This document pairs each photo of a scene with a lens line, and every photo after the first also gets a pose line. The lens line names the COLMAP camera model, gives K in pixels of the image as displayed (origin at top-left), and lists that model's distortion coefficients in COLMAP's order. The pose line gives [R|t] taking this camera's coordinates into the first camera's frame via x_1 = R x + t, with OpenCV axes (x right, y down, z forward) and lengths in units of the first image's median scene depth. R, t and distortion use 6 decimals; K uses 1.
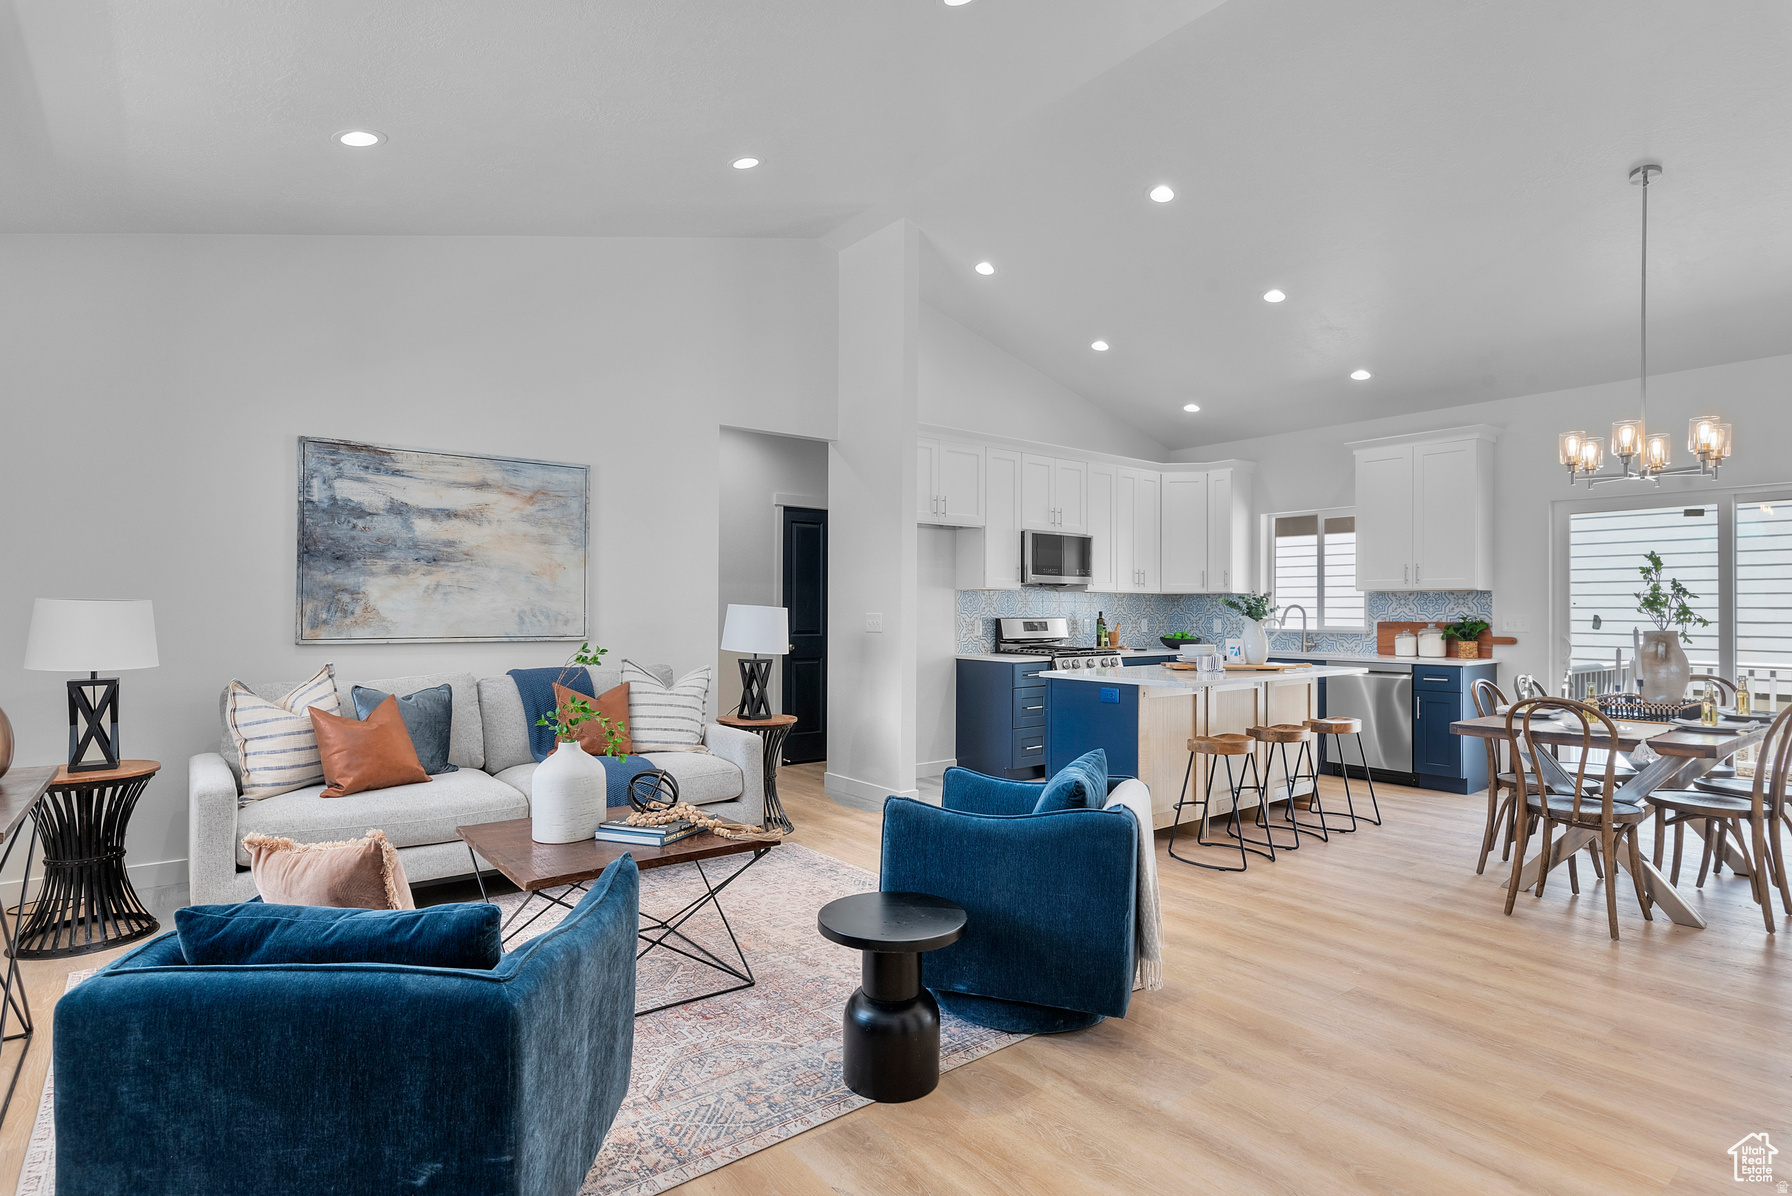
lens RADIAL K [[871.5, 0, 891.5], [0, 871.5, 617.1], [0, 0, 1]] dist [-0.032646, -0.001419]
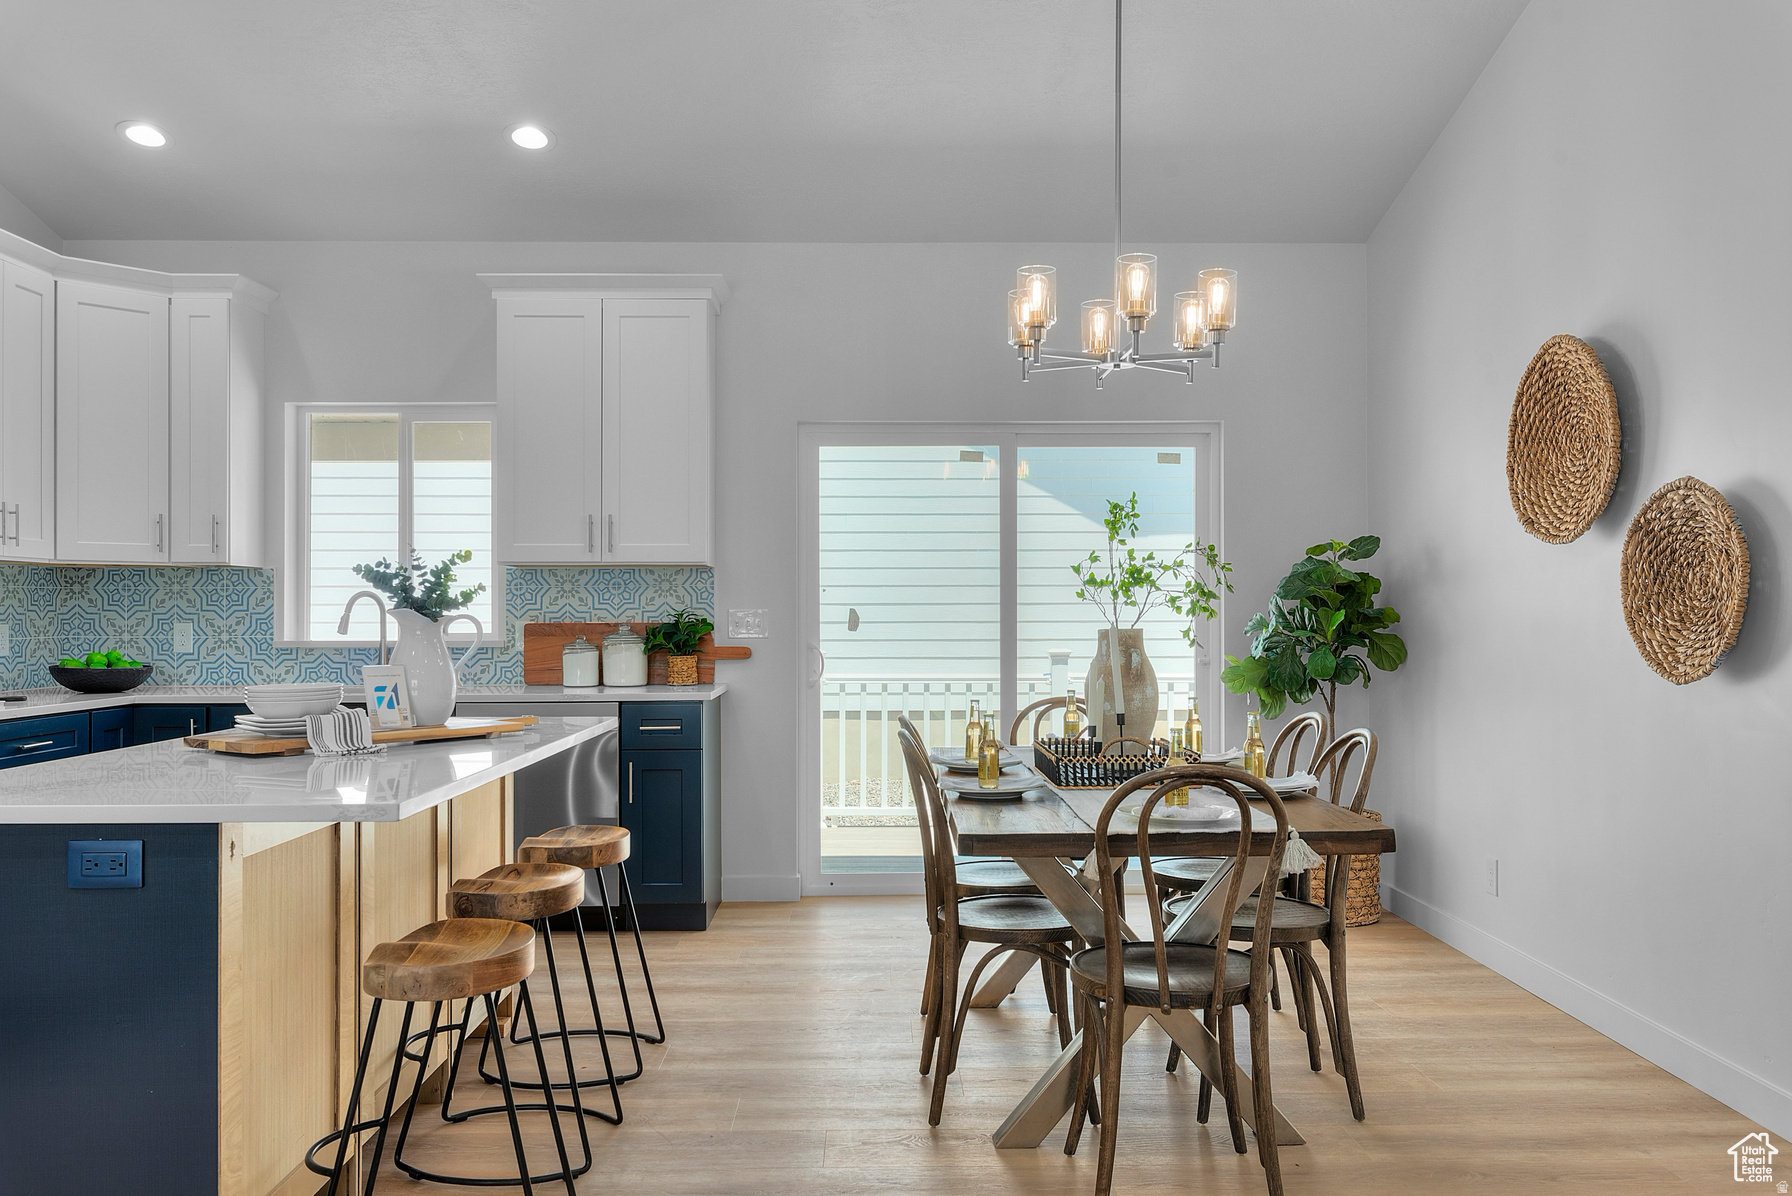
lens RADIAL K [[1390.2, 0, 887.1], [0, 1390.2, 587.7], [0, 0, 1]] dist [0.003602, 0.007721]
pose [[0.605495, 0.010287, 0.795782, 0.021186], [0.010016, 0.999739, -0.020544, 0.003224], [-0.795786, 0.020410, 0.605234, 0.325423]]
